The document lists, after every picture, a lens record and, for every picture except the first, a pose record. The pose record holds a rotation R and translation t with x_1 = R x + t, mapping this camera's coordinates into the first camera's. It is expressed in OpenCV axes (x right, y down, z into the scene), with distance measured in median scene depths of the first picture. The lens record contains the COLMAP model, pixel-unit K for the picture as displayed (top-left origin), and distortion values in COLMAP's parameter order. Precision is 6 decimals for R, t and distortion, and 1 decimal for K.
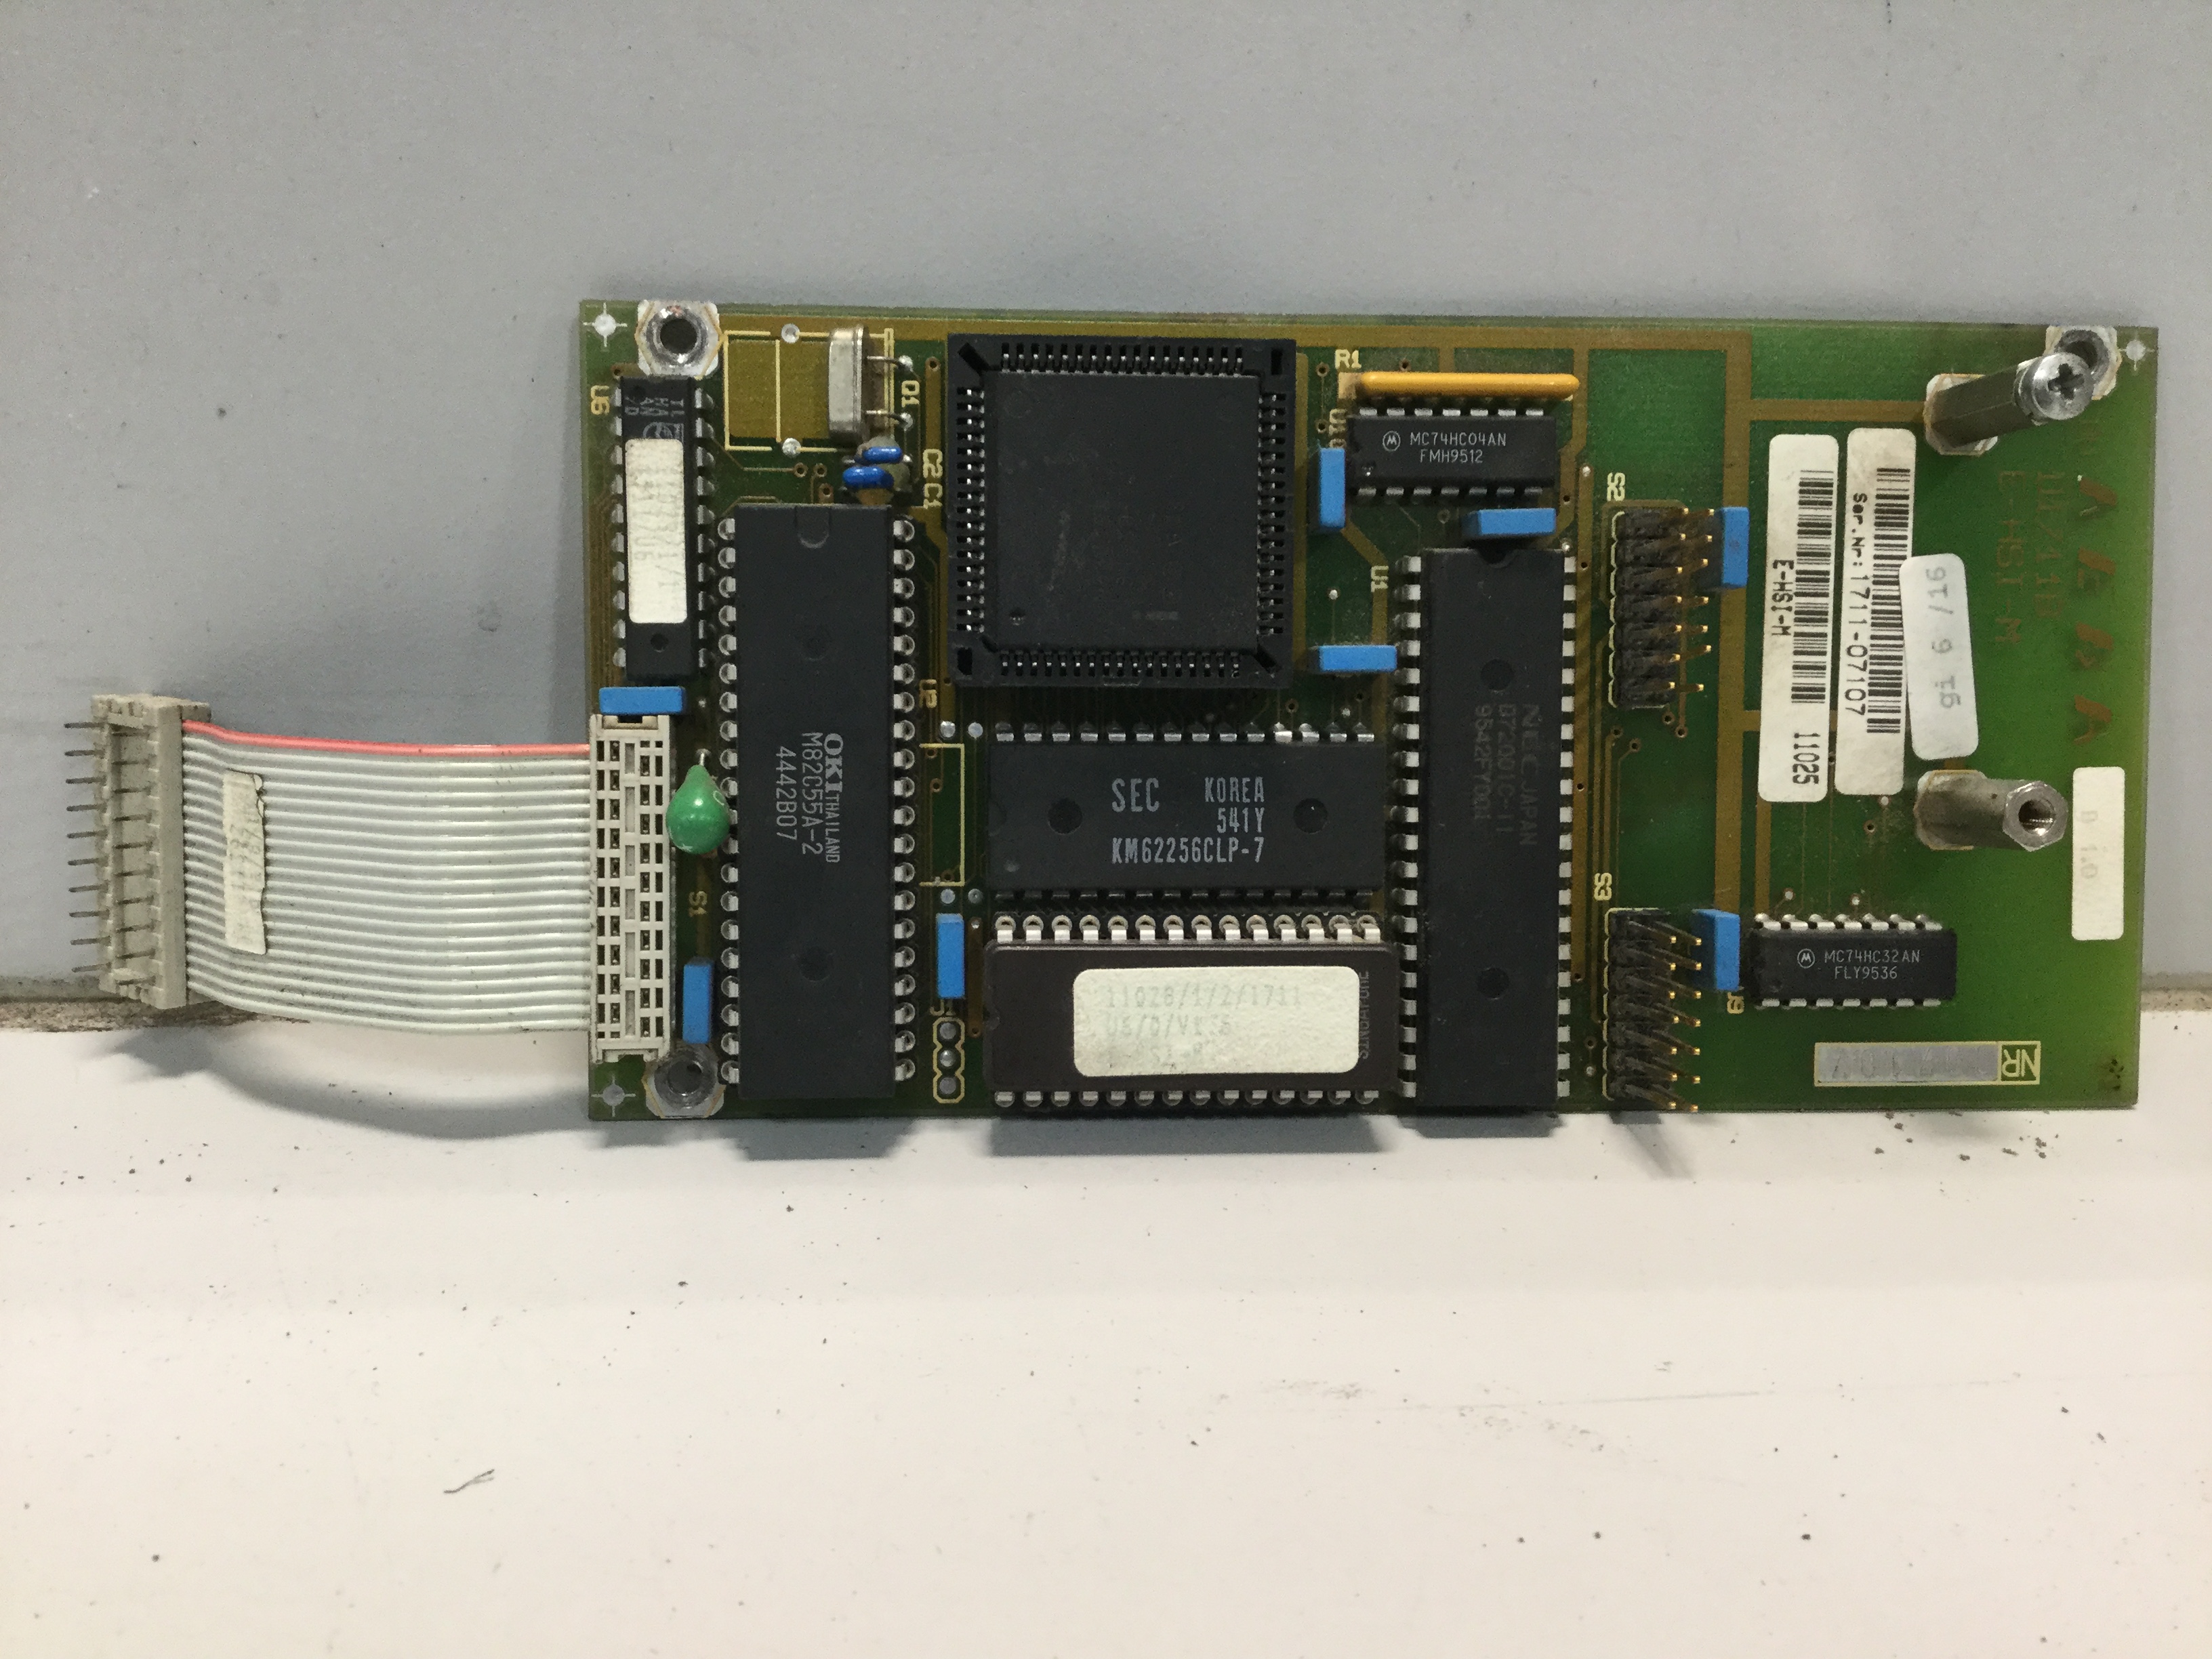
lens RADIAL K [[2009.9, 0, 1104.9], [0, 2009.9, 823.2], [0, 0, 1]] dist [0.086996, -0.045370]
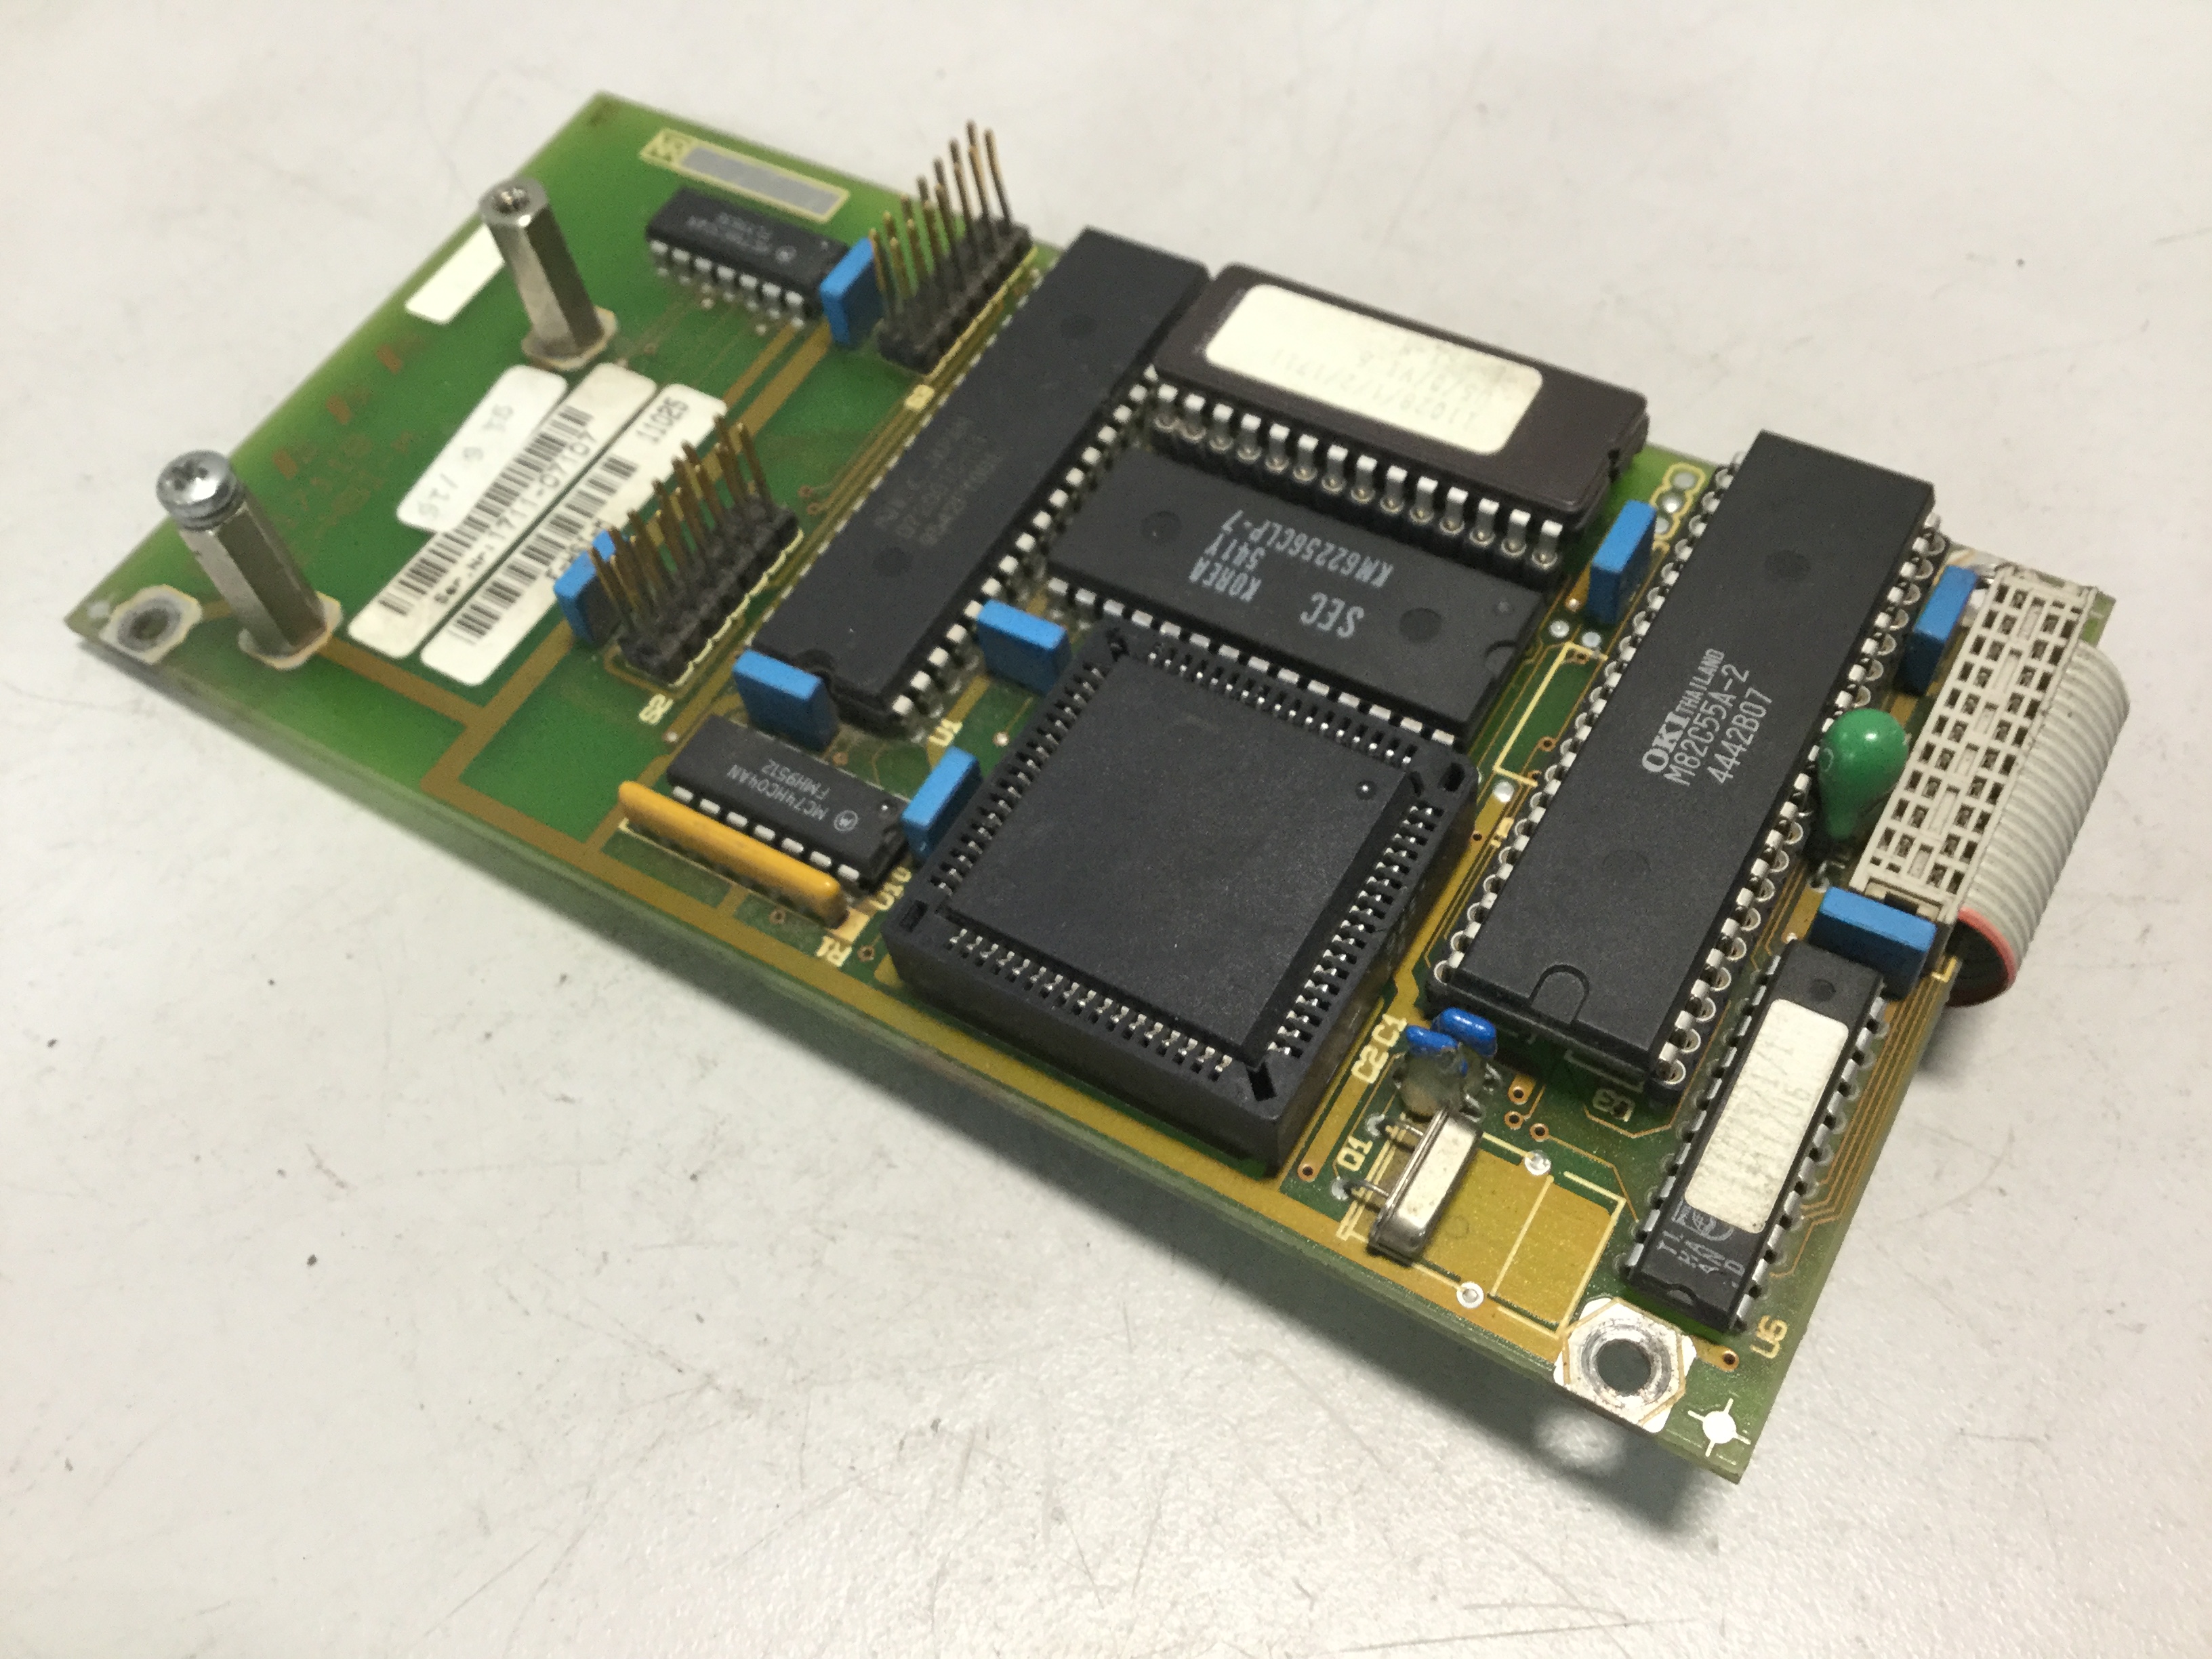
lens RADIAL K [[2009.9, 0, 1112.7], [0, 2009.9, 826.3], [0, 0, 1]] dist [0.086996, -0.045370]
pose [[-0.862687, -0.420326, 0.281241, -0.176430], [0.502094, -0.778456, 0.376707, -0.439009], [0.060594, 0.466190, 0.882607, 0.297204]]
